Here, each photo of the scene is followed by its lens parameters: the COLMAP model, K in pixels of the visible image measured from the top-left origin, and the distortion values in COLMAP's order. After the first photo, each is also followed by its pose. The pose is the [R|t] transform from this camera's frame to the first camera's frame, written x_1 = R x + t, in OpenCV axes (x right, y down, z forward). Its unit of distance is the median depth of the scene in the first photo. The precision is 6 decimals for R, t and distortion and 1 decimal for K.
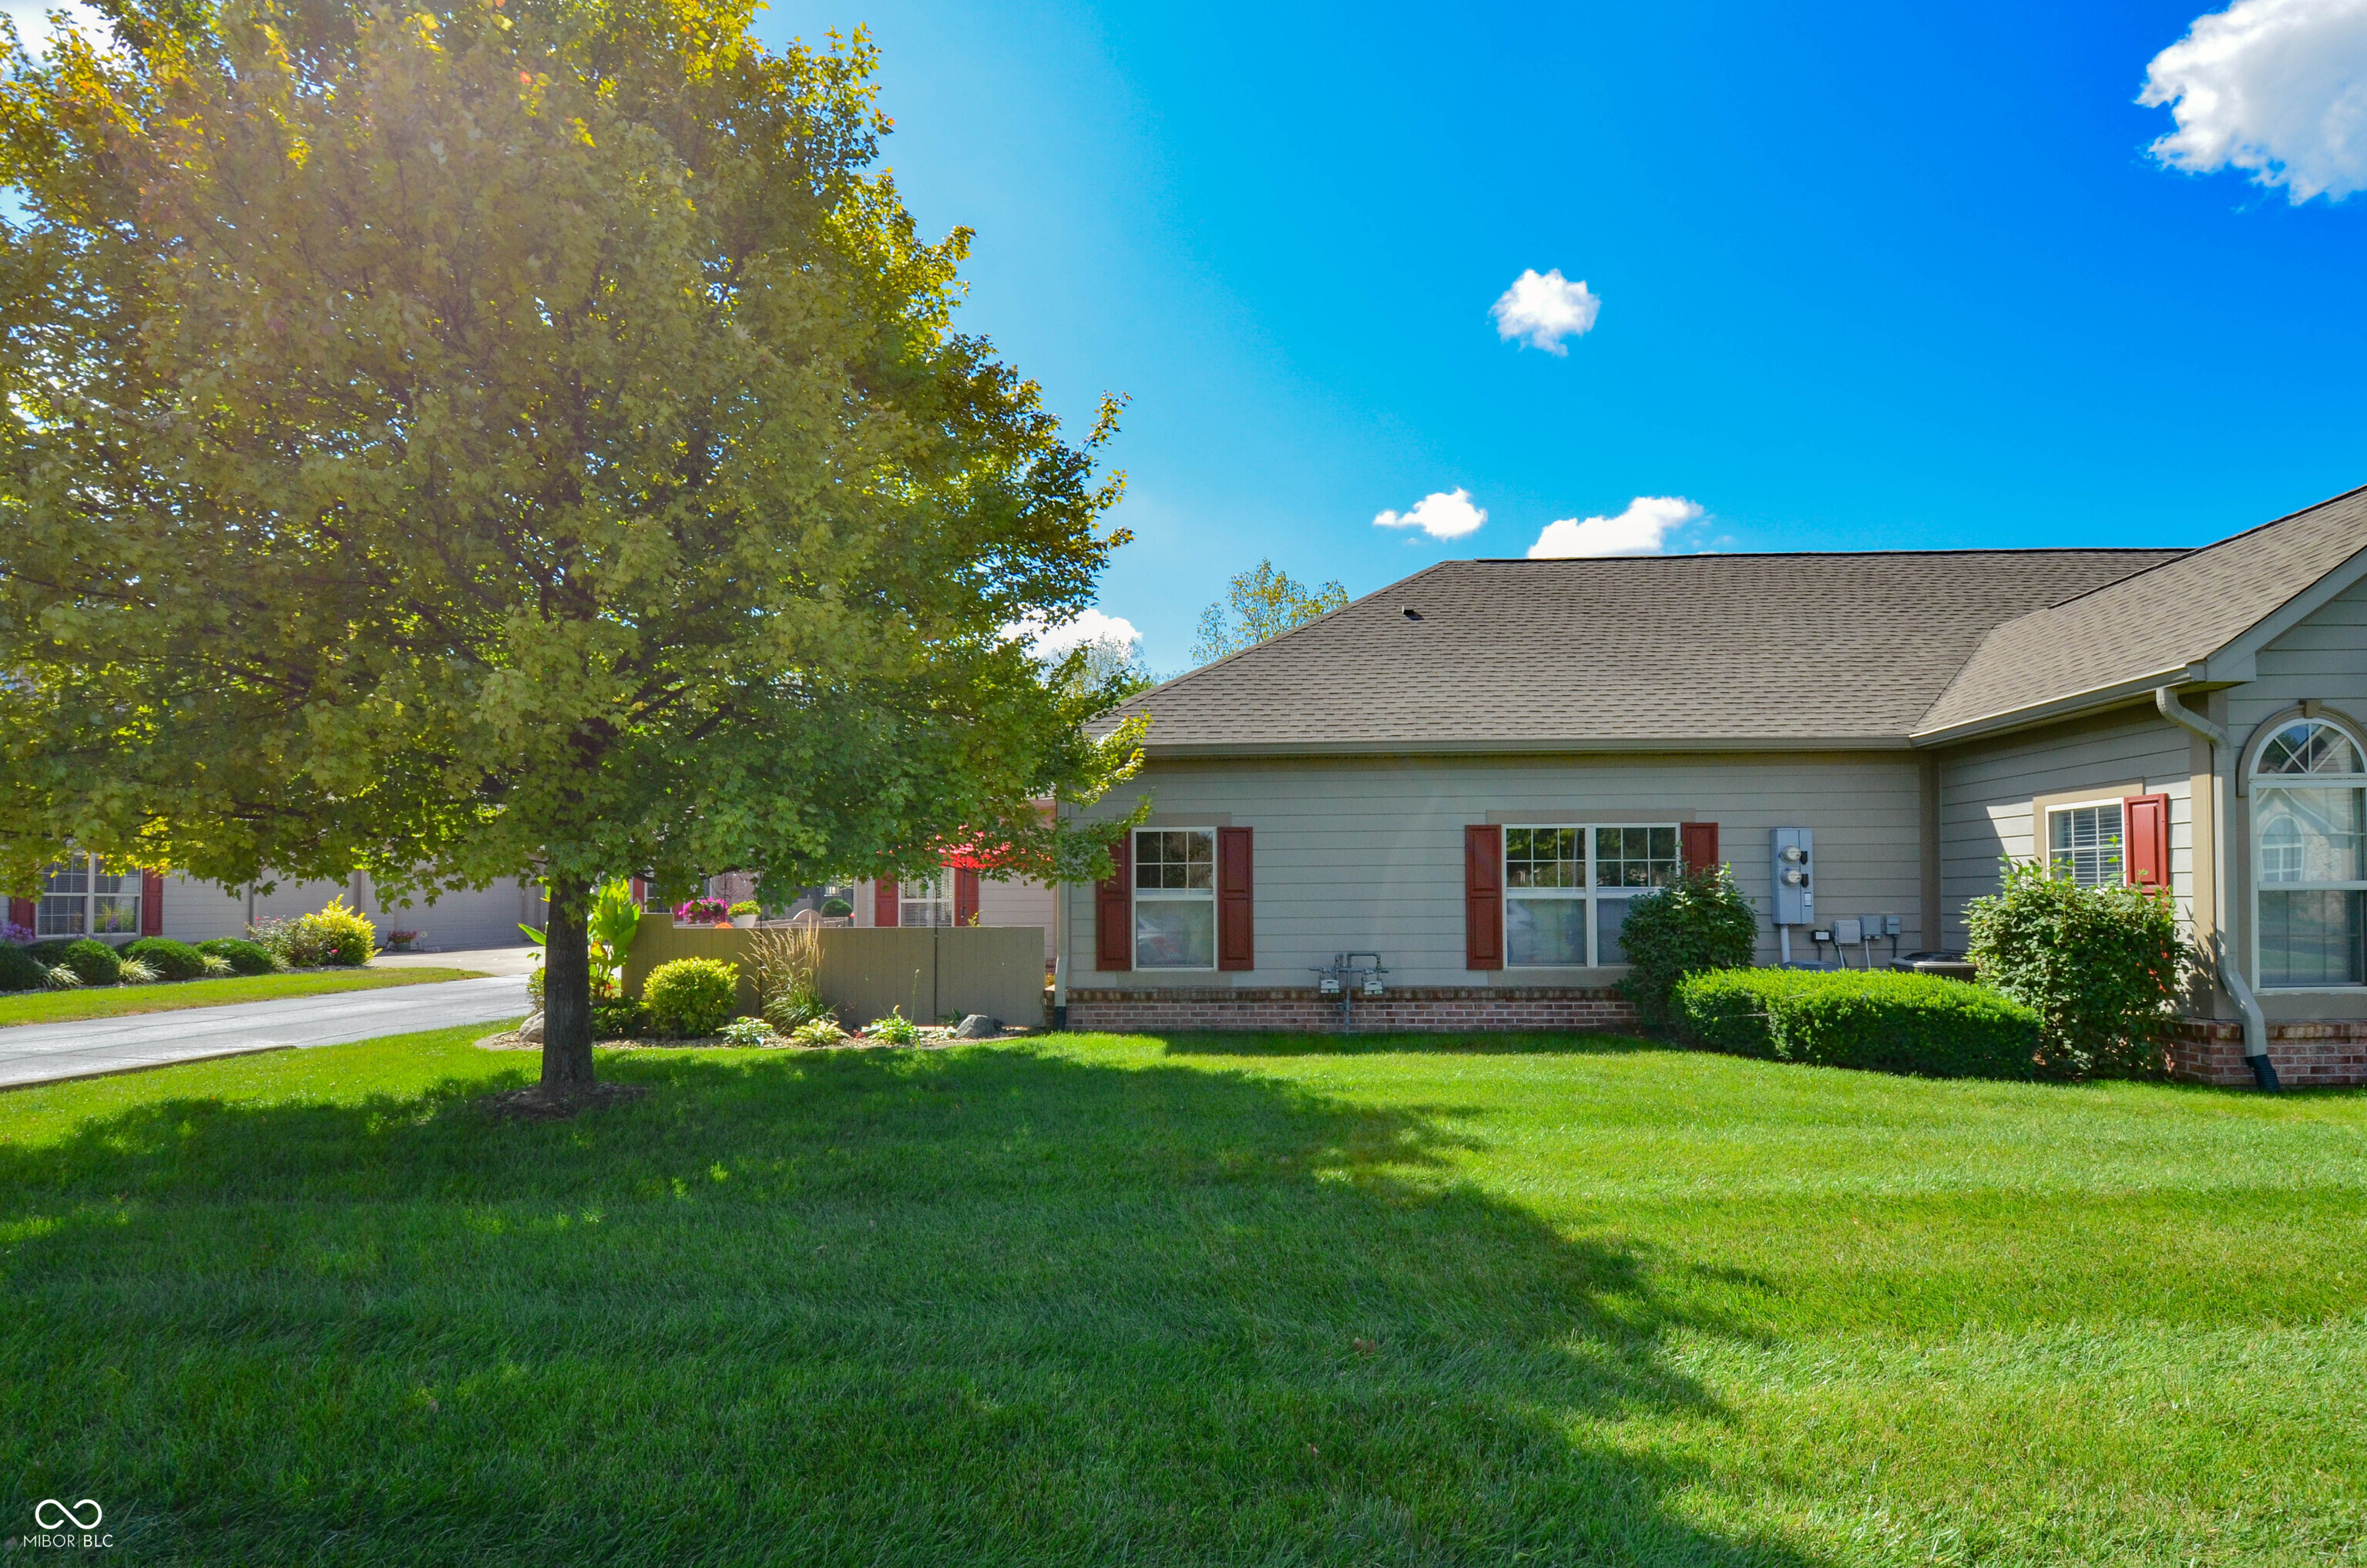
lens RADIAL K [[1080.0, 0, 1246.7], [0, 1080.0, 880.8], [0, 0, 1]] dist [0.001106, -0.012413]
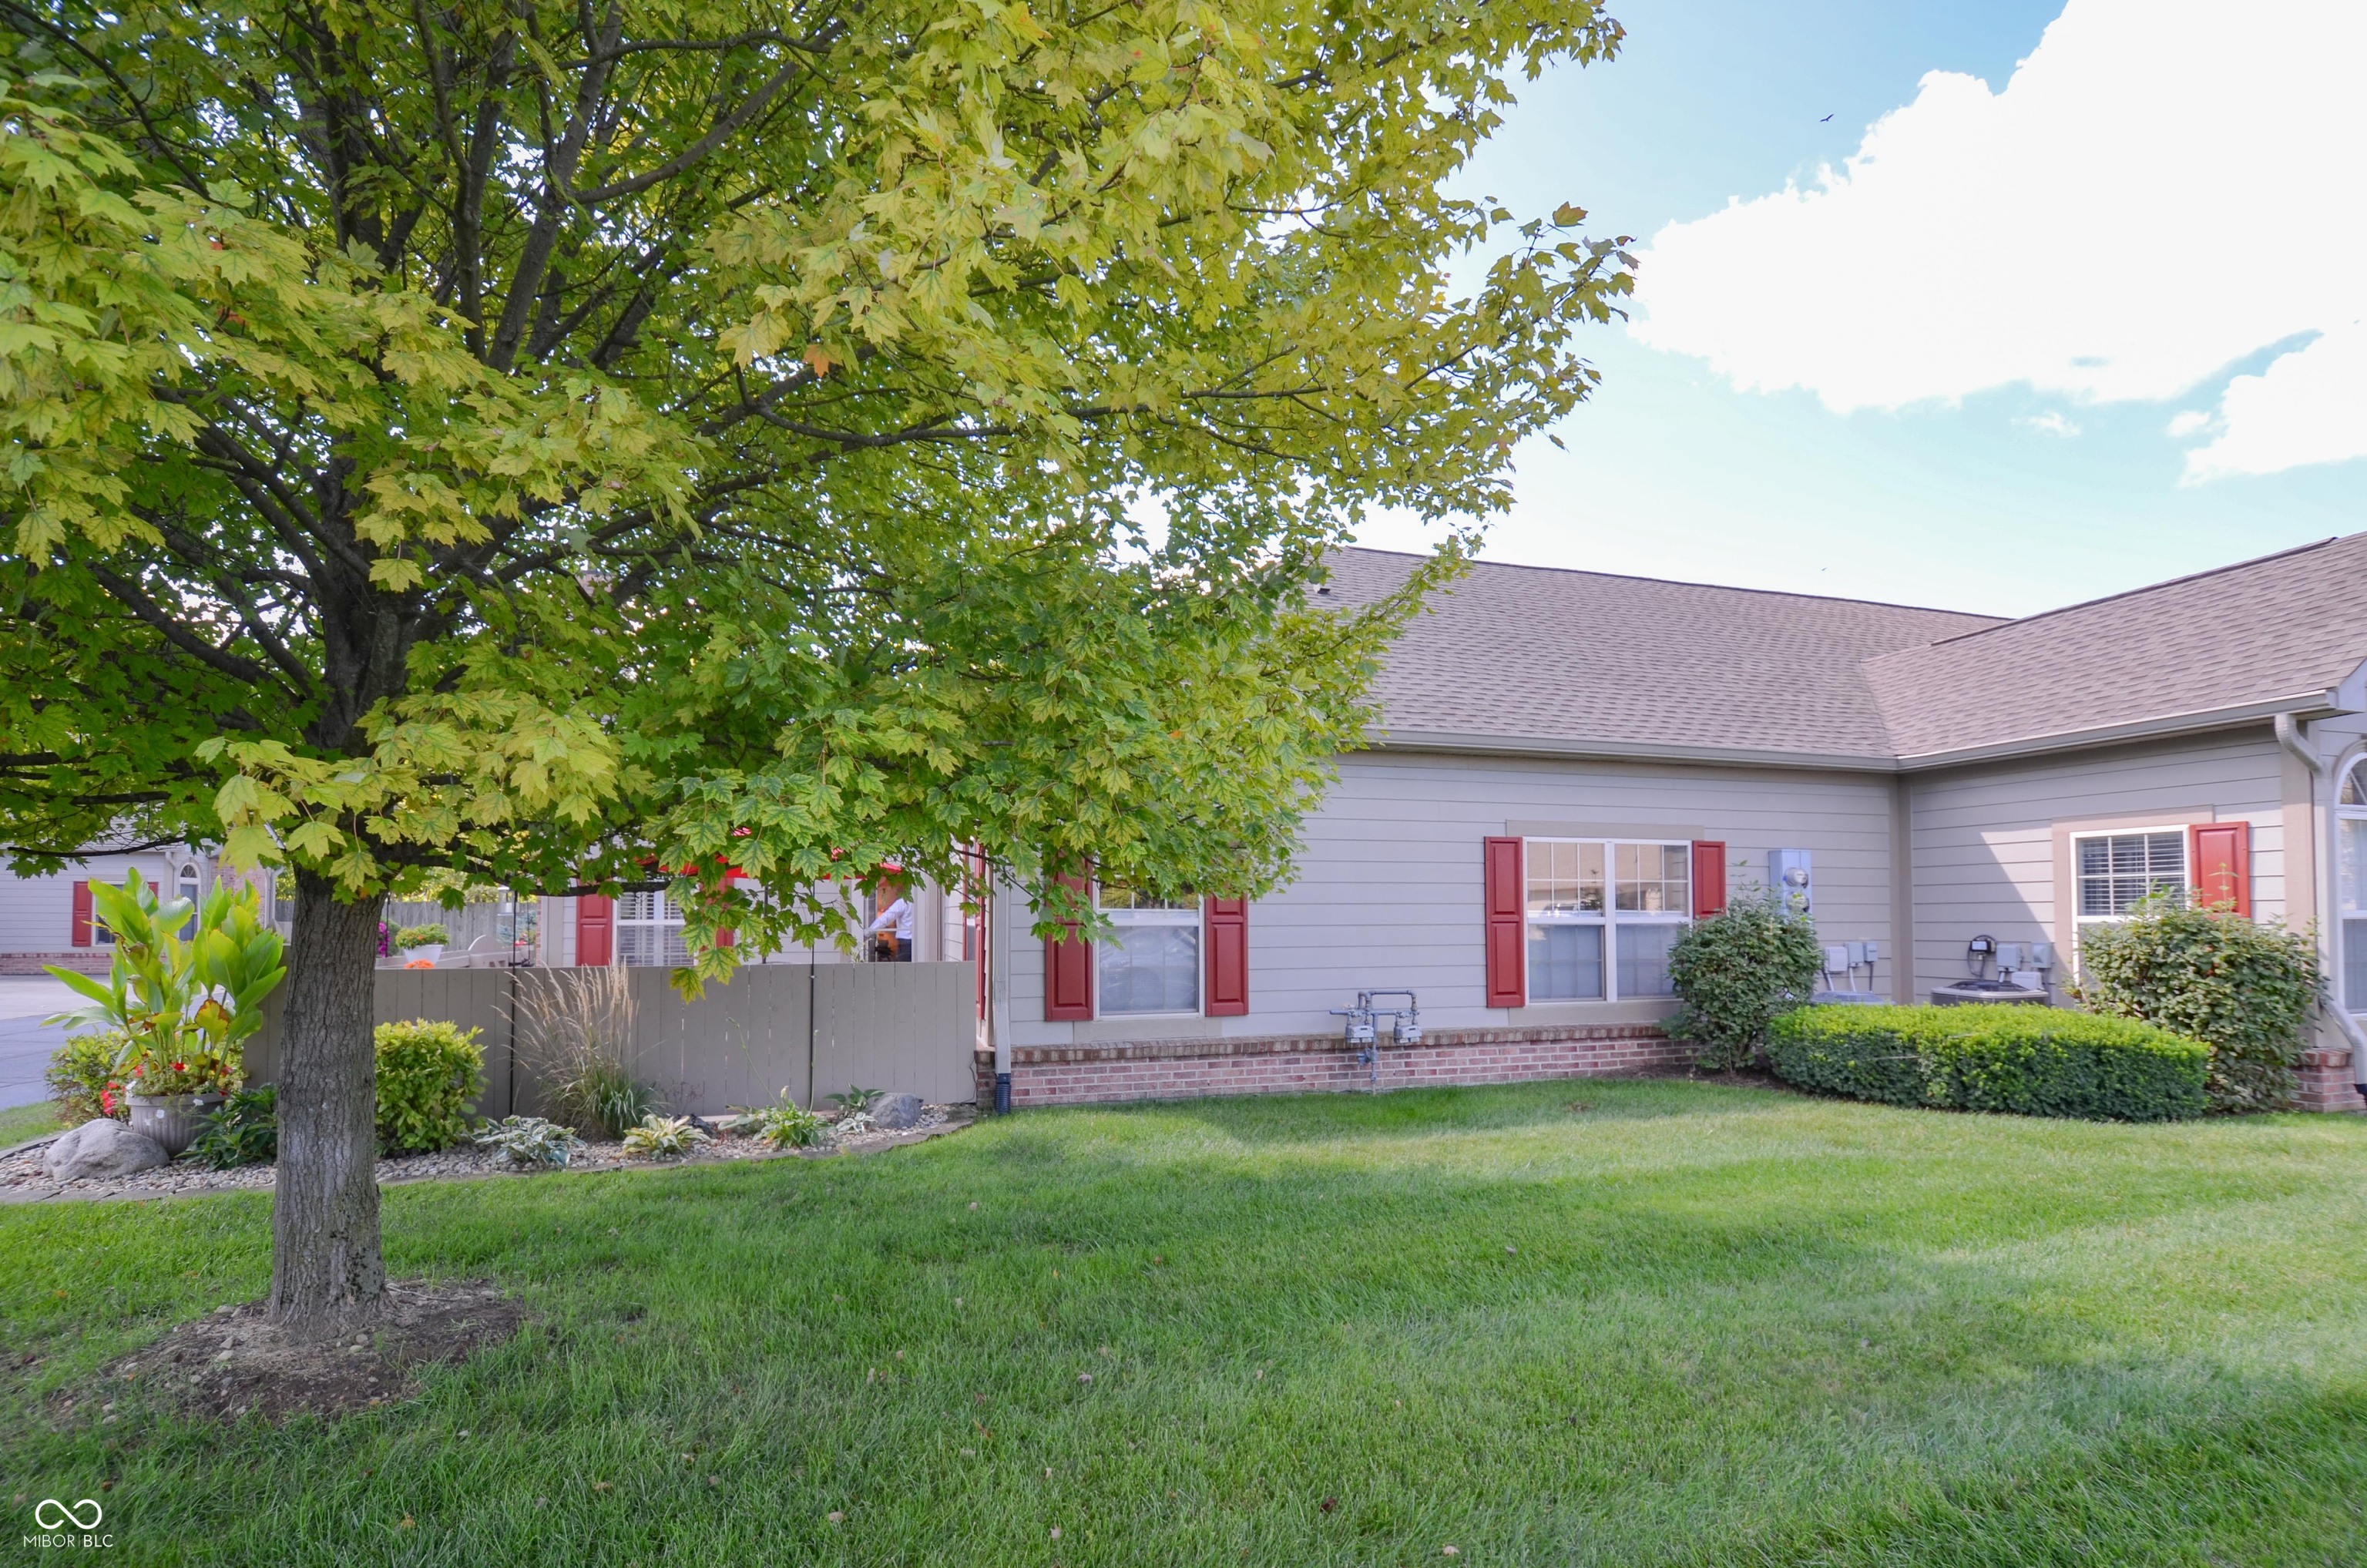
lens RADIAL K [[1080.0, 0, 1207.7], [0, 1080.0, 870.4], [0, 0, 1]] dist [0.001106, -0.012413]
pose [[0.942918, 0.018763, 0.332495, -0.370213], [-0.009327, 0.999508, -0.029954, 0.002819], [-0.332894, 0.025143, 0.942629, 0.359211]]
